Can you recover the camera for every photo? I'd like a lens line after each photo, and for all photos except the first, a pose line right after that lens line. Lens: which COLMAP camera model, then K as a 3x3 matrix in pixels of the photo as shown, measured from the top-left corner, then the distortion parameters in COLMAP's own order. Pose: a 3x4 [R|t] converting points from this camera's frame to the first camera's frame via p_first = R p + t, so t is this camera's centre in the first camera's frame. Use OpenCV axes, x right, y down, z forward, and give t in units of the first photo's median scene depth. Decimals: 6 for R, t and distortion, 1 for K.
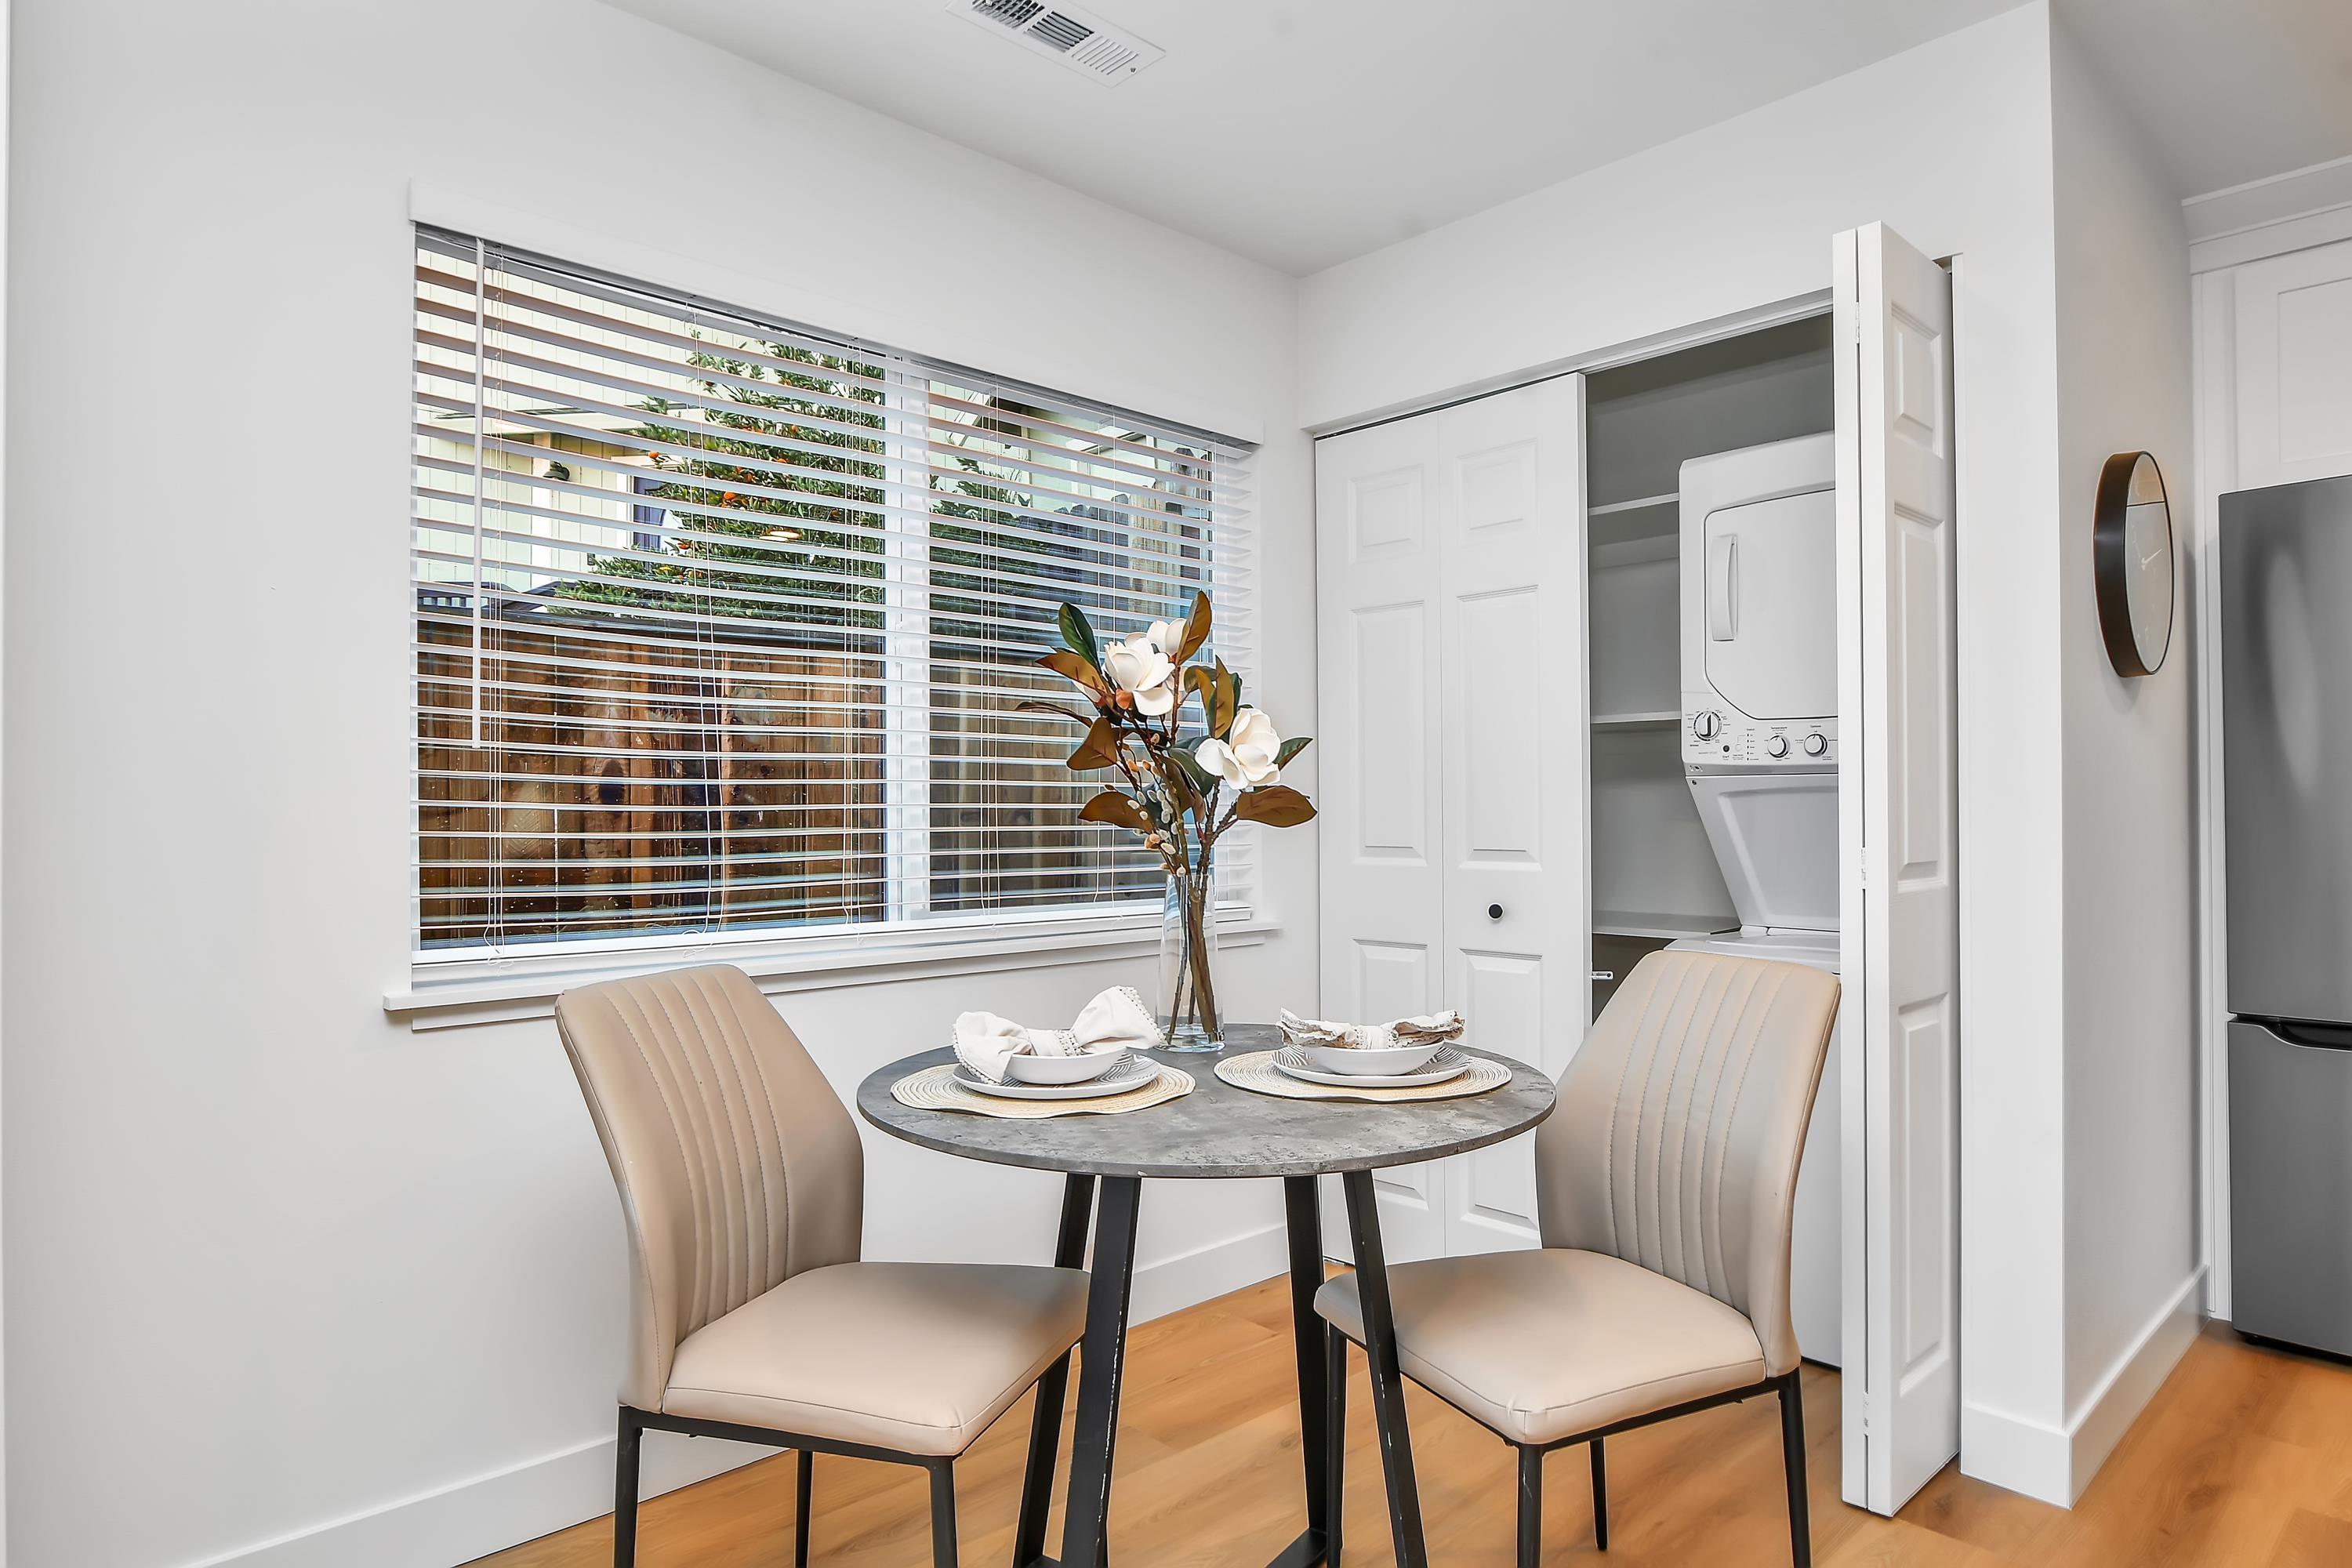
lens RADIAL K [[1425.2, 0, 1180.1], [0, 1425.2, 797.0], [0, 0, 1]] dist [-0.027079, 0.005052]
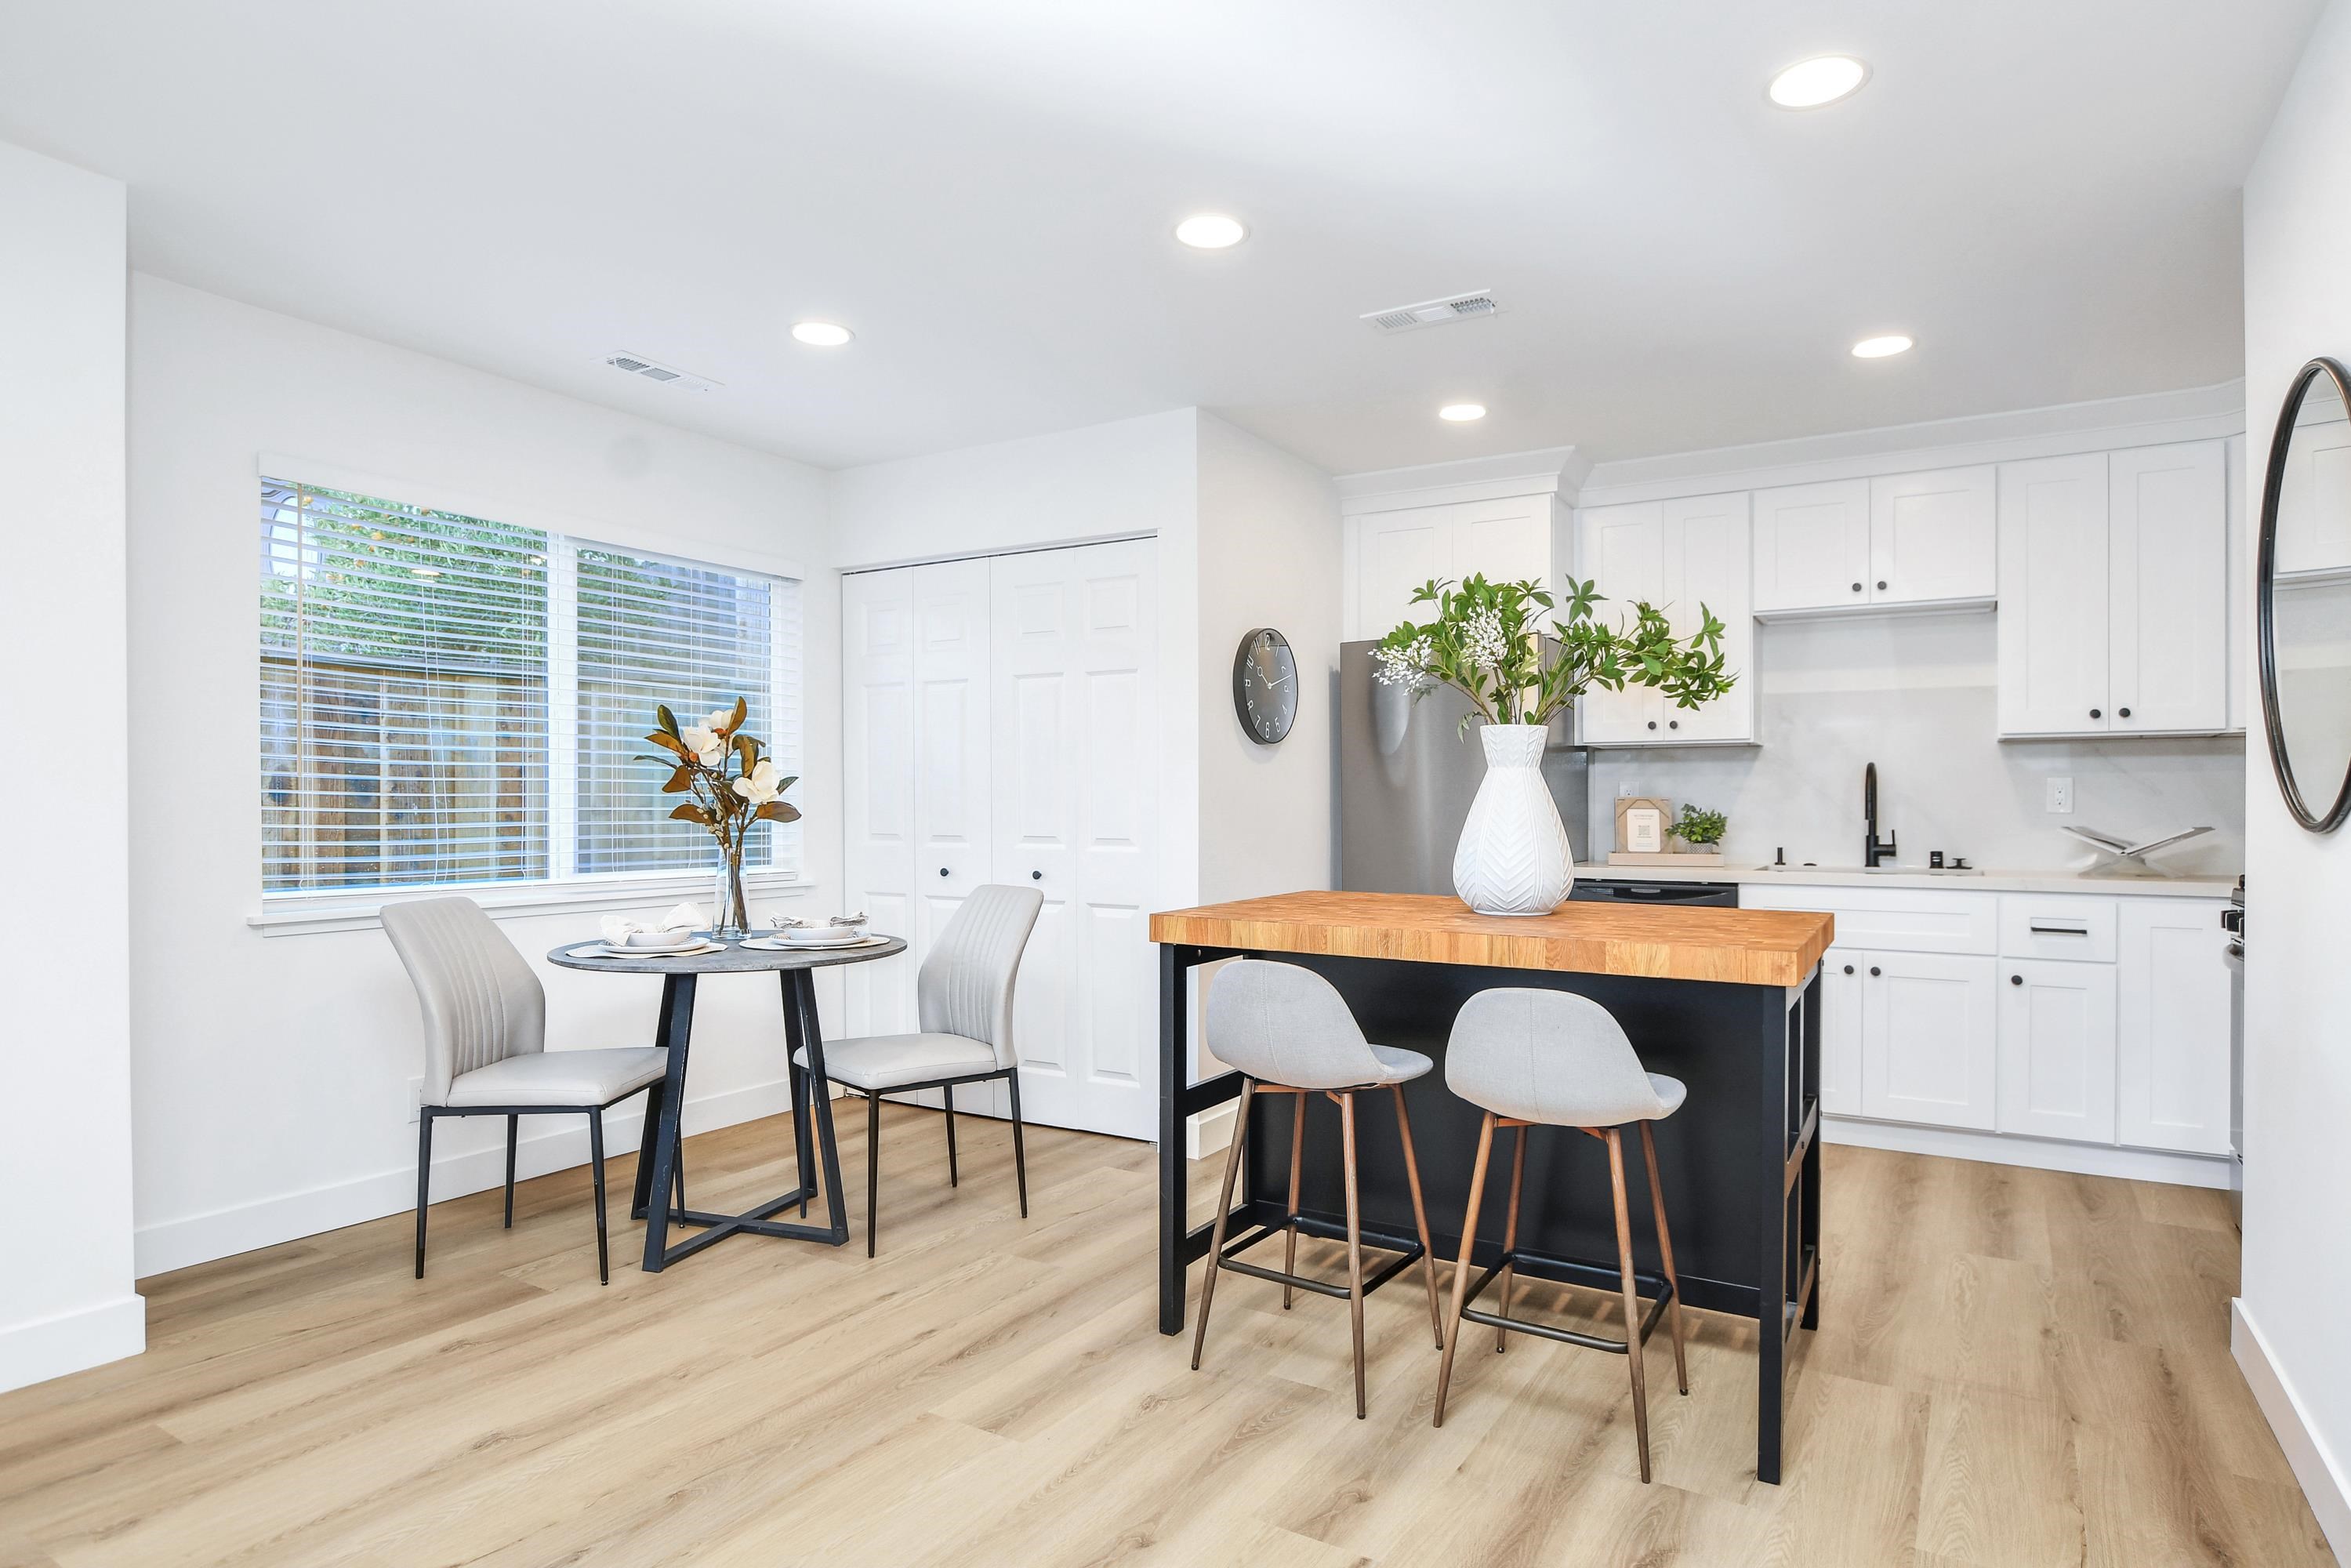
lens RADIAL K [[1367.2, 0, 1243.2], [0, 1367.2, 812.0], [0, 0, 1]] dist [-0.003277, -0.001842]
pose [[0.954619, 0.003005, 0.297814, 0.115569], [-0.008148, 0.999838, 0.016030, -0.028362], [-0.297717, -0.017730, 0.954489, -0.953793]]
